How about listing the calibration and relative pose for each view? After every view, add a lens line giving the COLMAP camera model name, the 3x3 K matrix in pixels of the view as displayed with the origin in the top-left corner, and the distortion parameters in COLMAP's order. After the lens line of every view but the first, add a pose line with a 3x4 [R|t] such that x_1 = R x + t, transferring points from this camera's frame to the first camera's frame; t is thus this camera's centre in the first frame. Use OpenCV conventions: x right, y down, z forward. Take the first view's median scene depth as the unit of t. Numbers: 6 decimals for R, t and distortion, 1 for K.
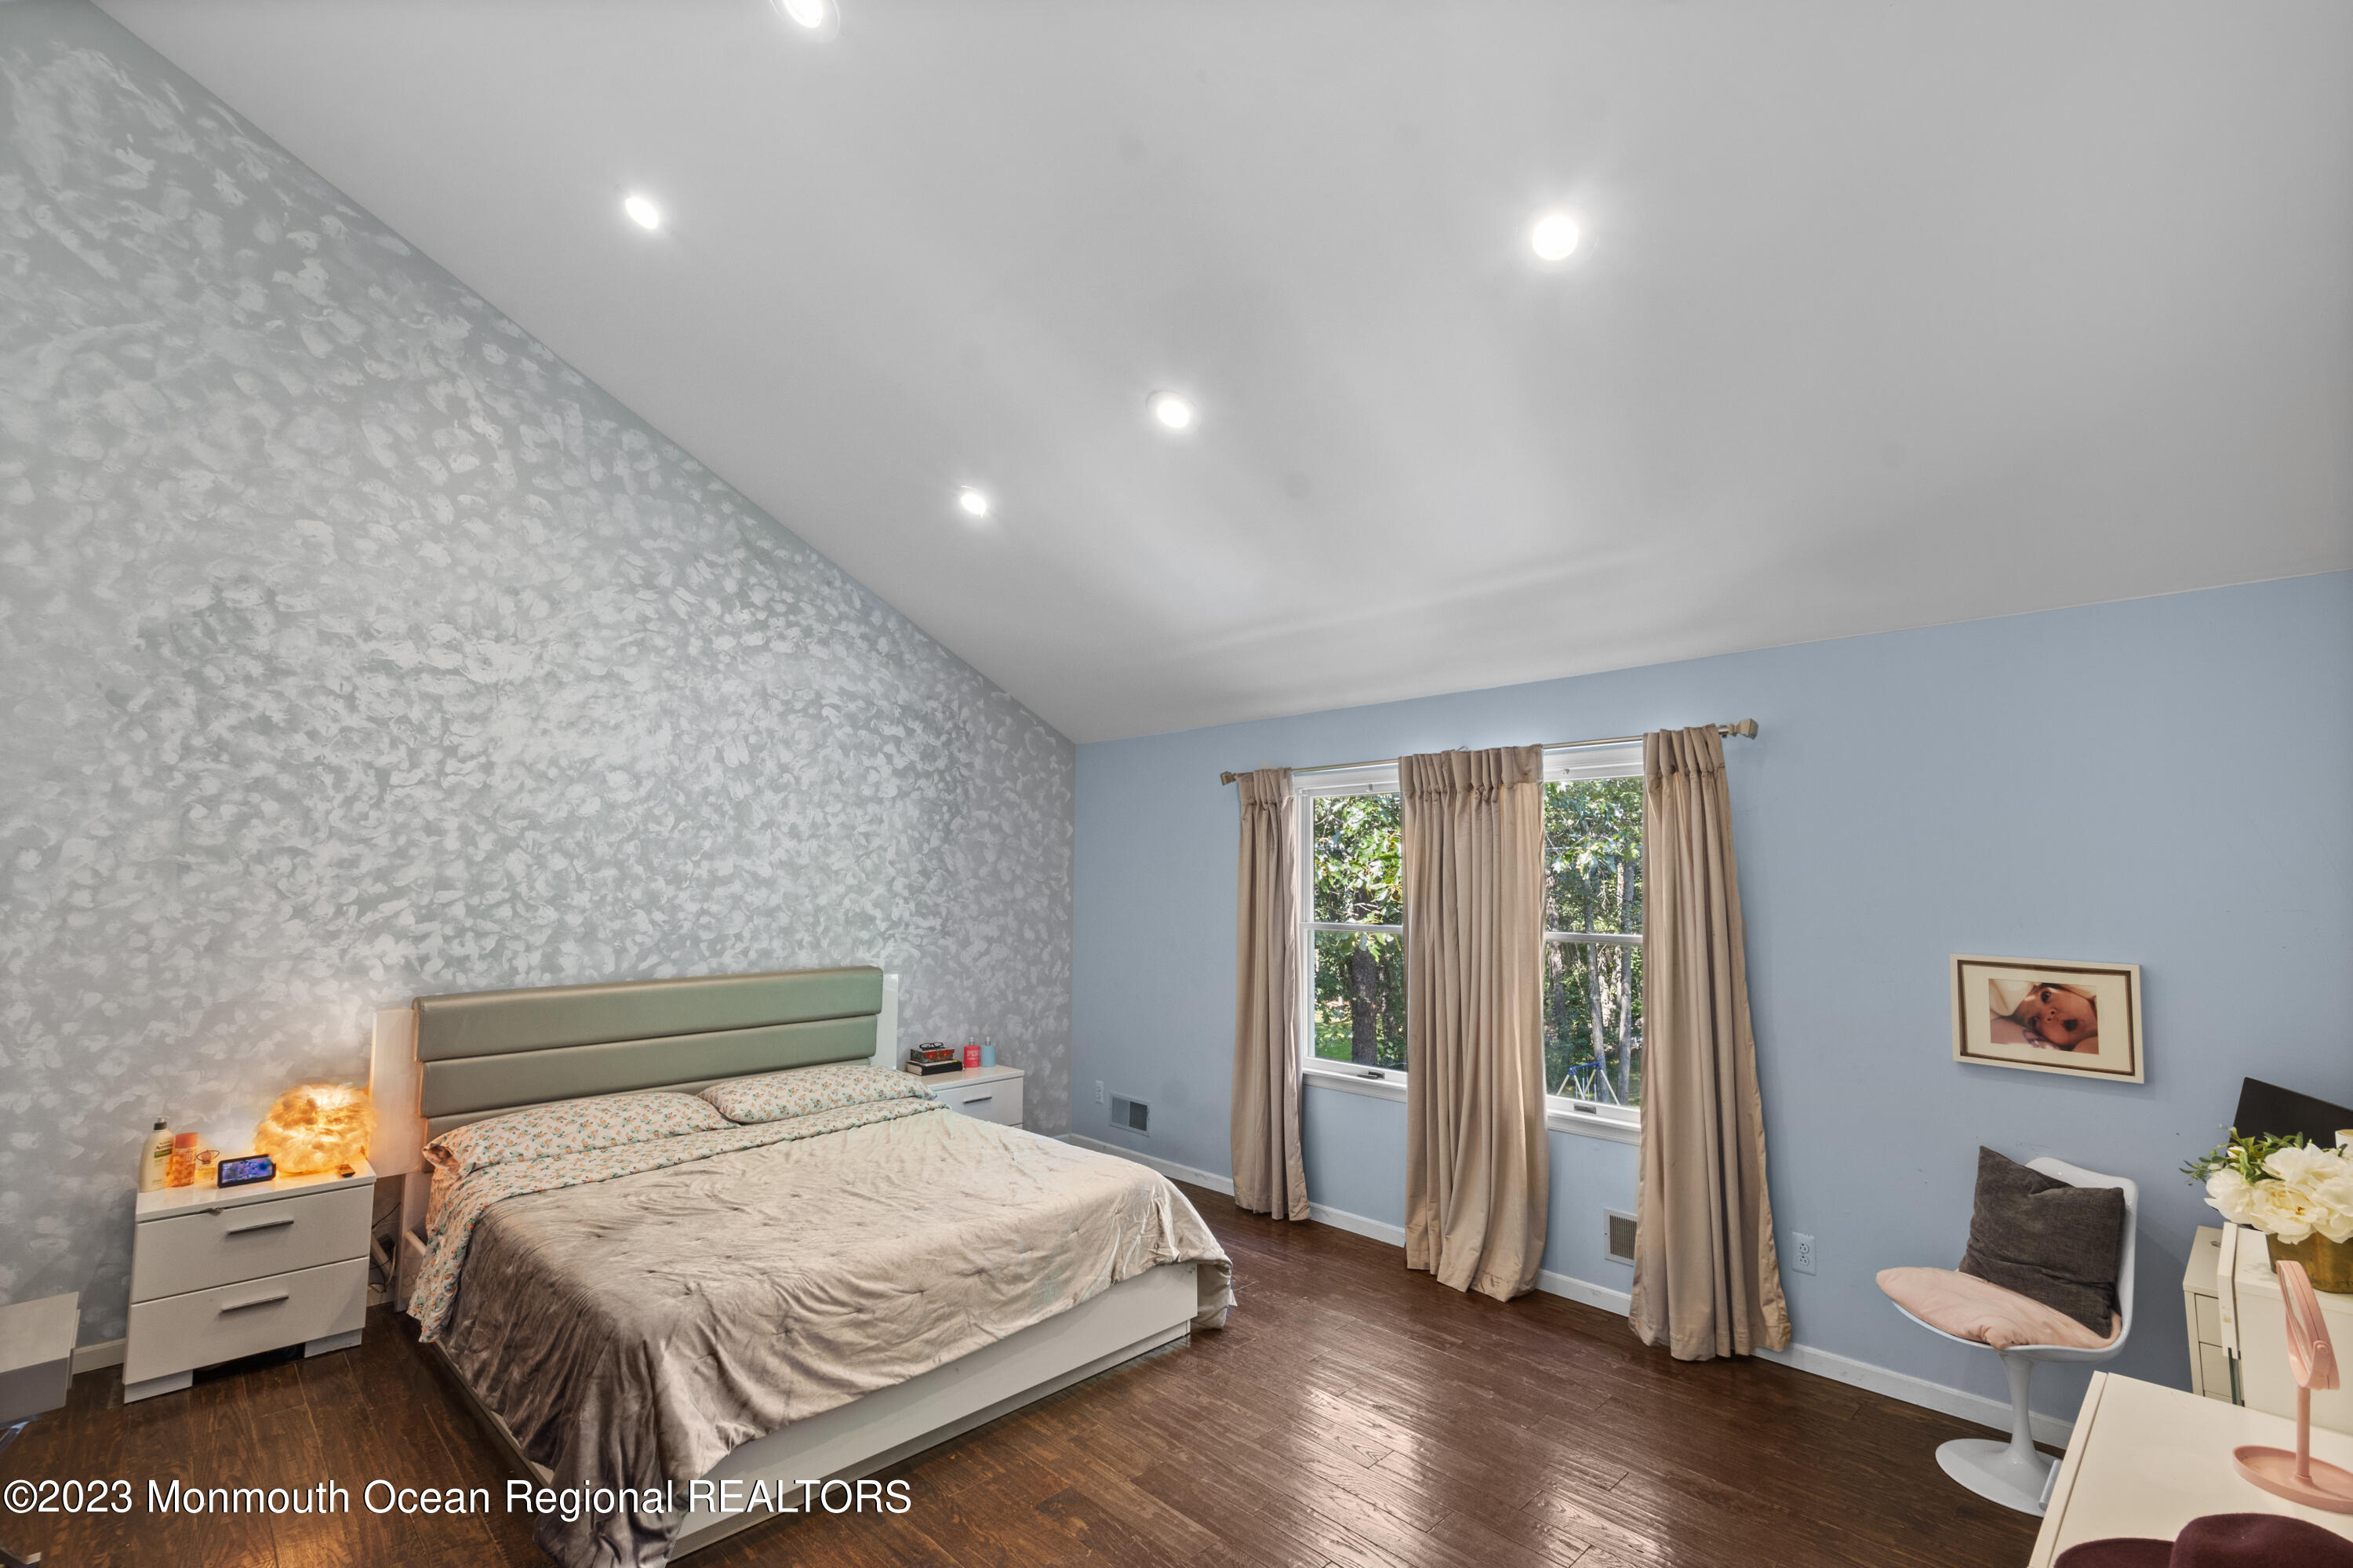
lens RADIAL K [[1062.4, 0, 1166.8], [0, 1062.4, 781.1], [0, 0, 1]] dist [0.002406, -0.001088]
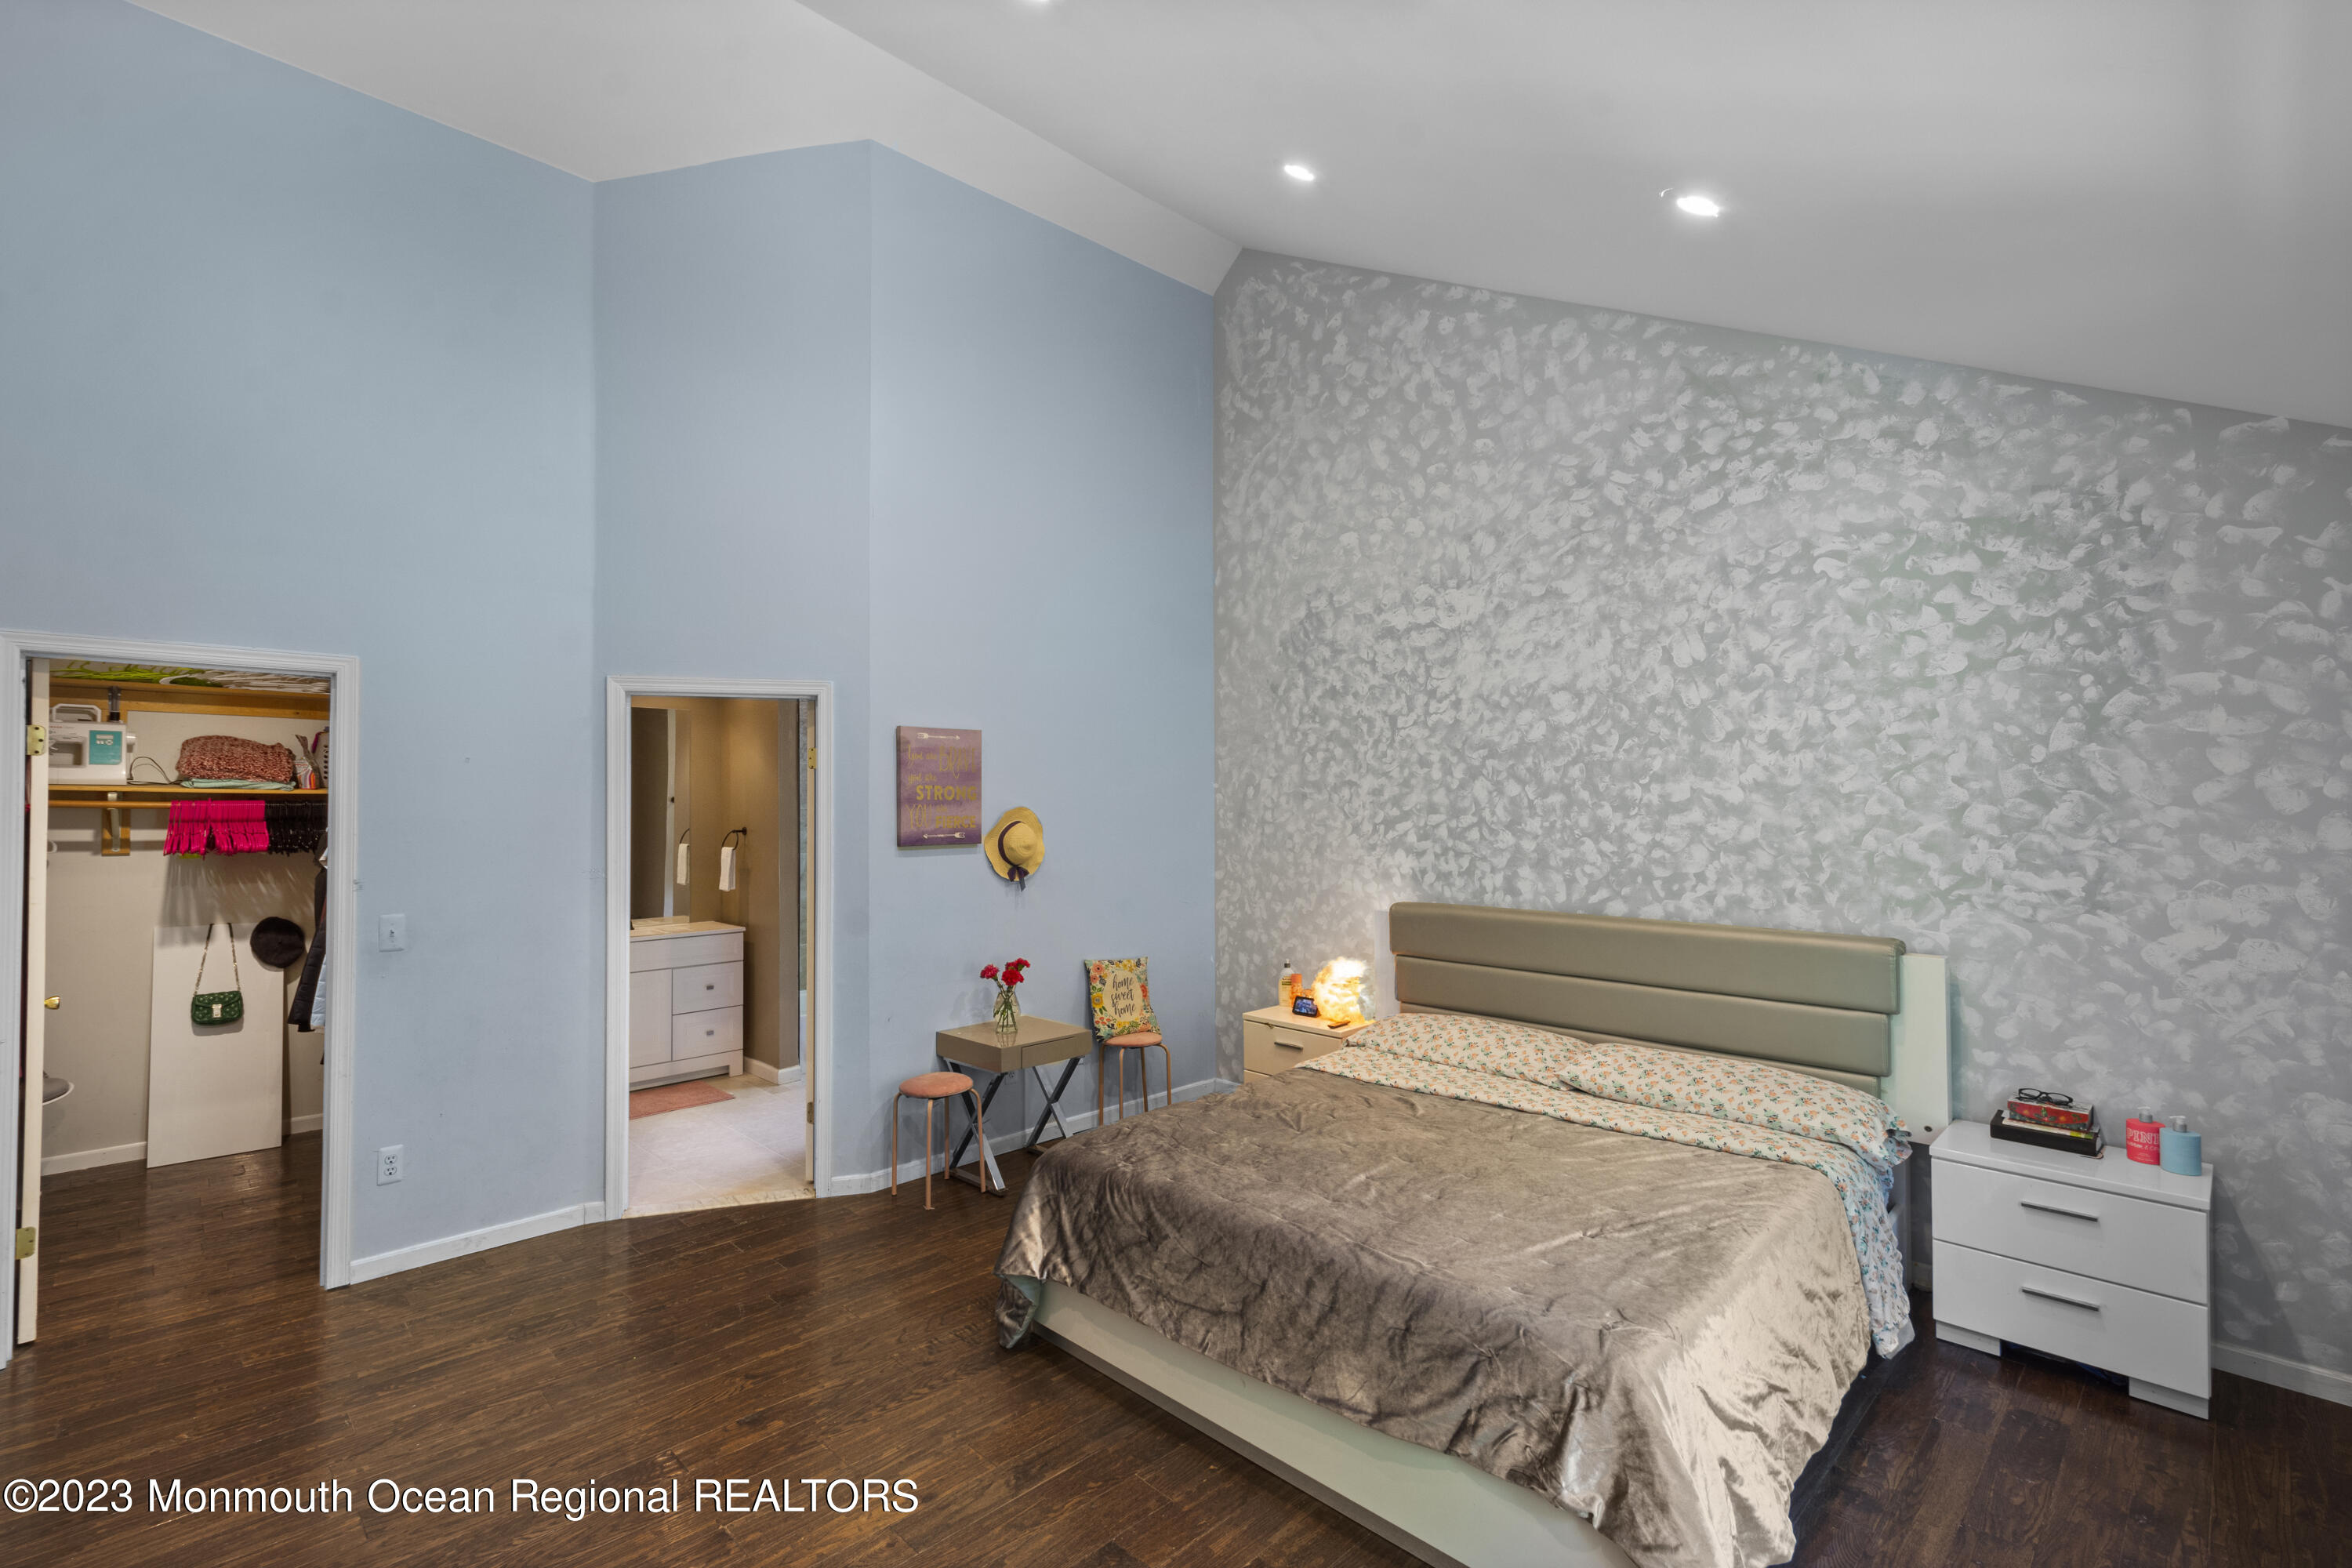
lens RADIAL K [[1061.9, 0, 1165.3], [0, 1061.9, 791.3], [0, 0, 1]] dist [0.002406, -0.001088]
pose [[-0.021152, -0.012244, -0.999701, 0.430749], [0.087236, 0.996089, -0.014046, 0.061038], [0.995963, -0.087507, -0.020001, 0.652743]]
